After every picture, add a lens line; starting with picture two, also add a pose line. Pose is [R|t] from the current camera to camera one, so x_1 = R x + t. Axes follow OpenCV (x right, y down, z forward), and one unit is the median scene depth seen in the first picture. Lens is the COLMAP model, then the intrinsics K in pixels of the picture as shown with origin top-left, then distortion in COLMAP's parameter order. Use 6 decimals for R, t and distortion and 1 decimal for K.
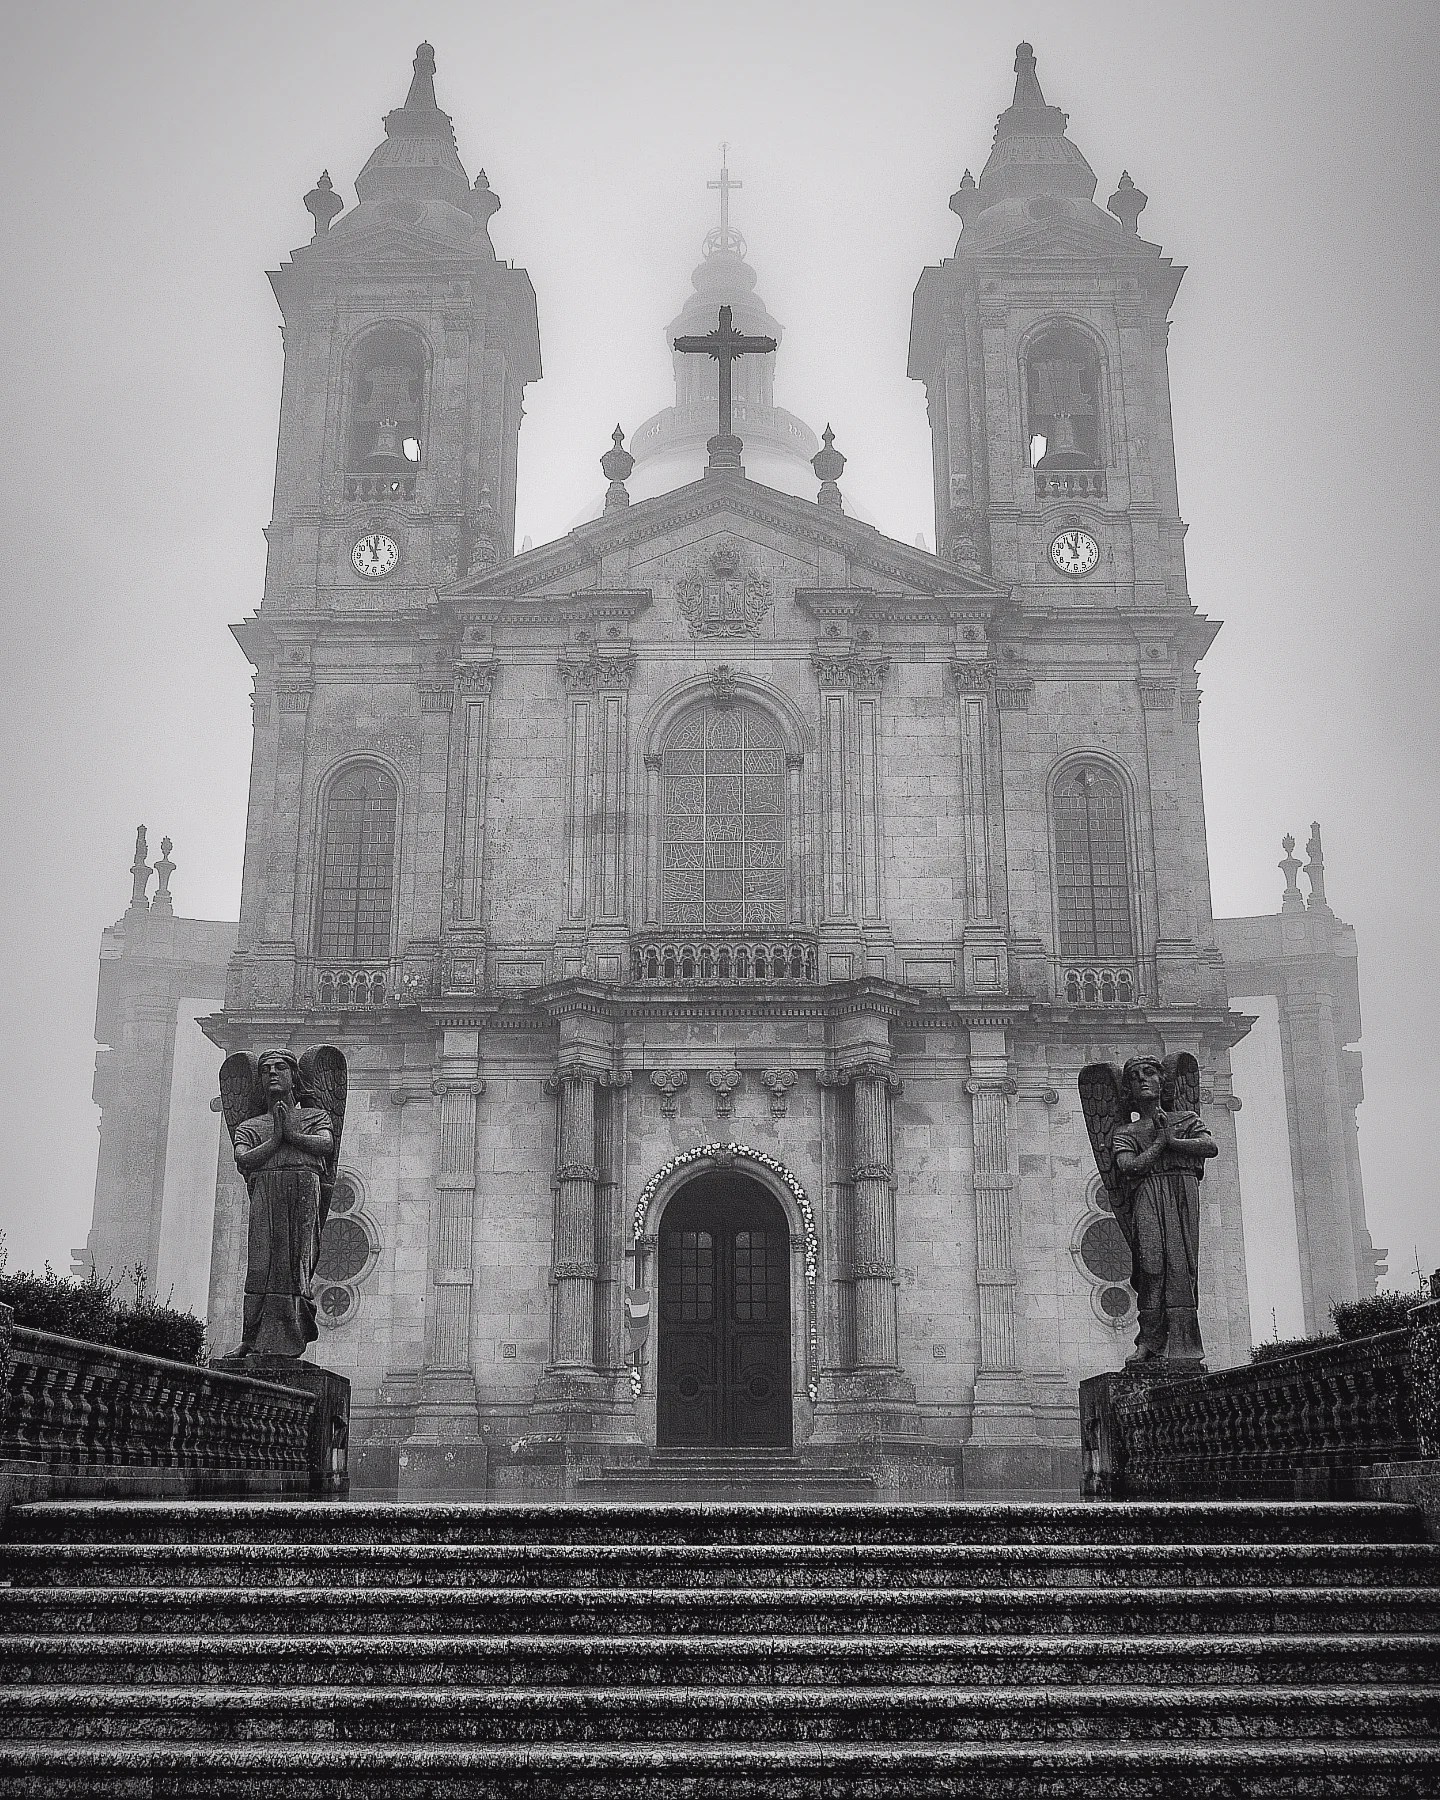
lens RADIAL K [[1959.0, 0, 720.0], [0, 1959.0, 900.0], [0, 0, 1]] dist [-0.035949, 0.022650]
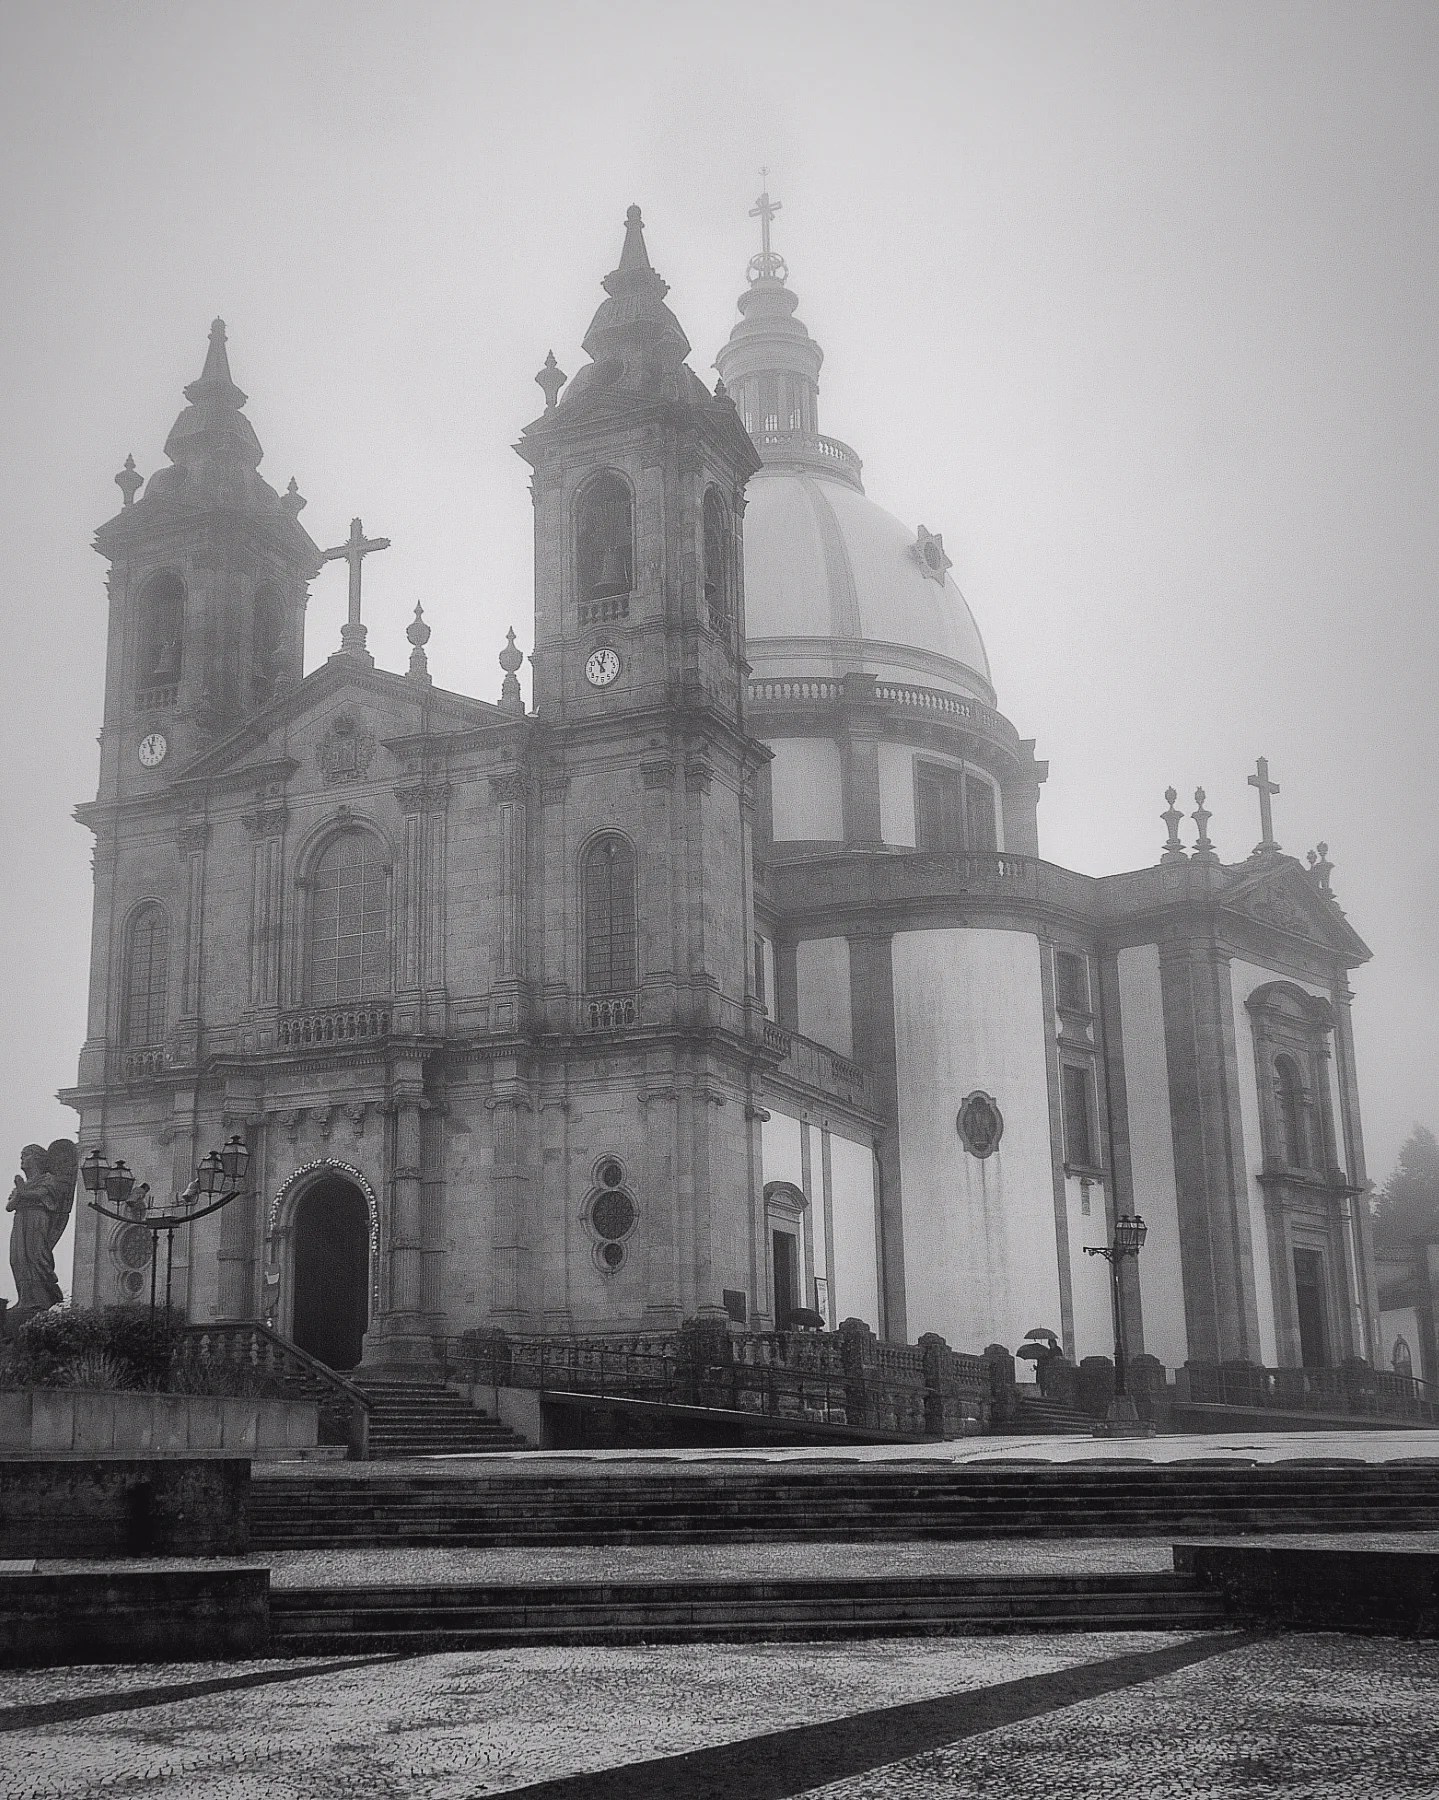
lens RADIAL K [[2297.9, 0, 719.5], [0, 2297.9, 900.0], [0, 0, 1]] dist [-0.006219, -0.019673]
pose [[0.906803, -0.115518, -0.405418, 0.884239], [0.137402, 0.990195, 0.025188, -0.059063], [0.398533, -0.078546, 0.913785, -0.360935]]
